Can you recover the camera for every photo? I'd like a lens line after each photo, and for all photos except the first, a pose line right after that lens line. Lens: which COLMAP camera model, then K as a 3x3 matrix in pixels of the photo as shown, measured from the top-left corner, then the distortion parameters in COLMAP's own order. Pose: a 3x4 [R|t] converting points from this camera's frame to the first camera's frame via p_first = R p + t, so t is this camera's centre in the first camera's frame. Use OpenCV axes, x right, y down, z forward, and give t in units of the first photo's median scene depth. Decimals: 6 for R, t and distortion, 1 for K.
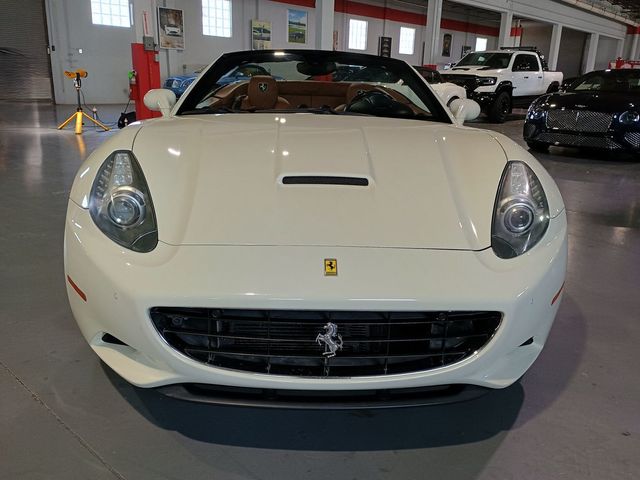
lens RADIAL K [[545.0, 0, 320.0], [0, 545.0, 240.0], [0, 0, 1]] dist [0.079323, -0.093868]
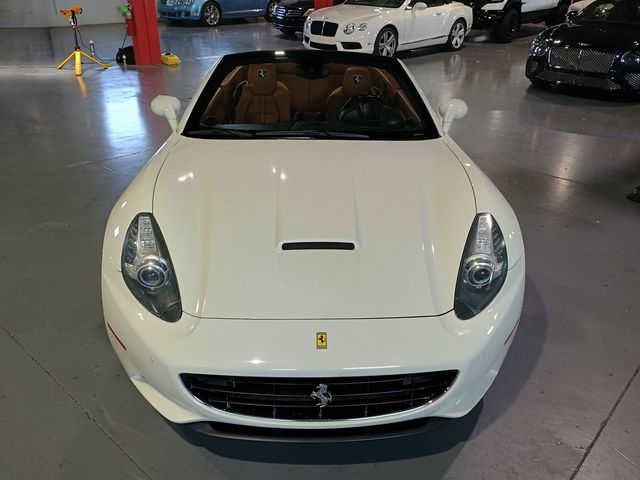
lens RADIAL K [[545.0, 0, 320.0], [0, 545.0, 240.0], [0, 0, 1]] dist [0.079323, -0.093868]
pose [[0.999866, -0.012700, -0.010318, 0.026323], [0.014281, 0.985091, 0.171439, -0.324561], [0.007986, -0.171563, 0.985141, -0.163646]]
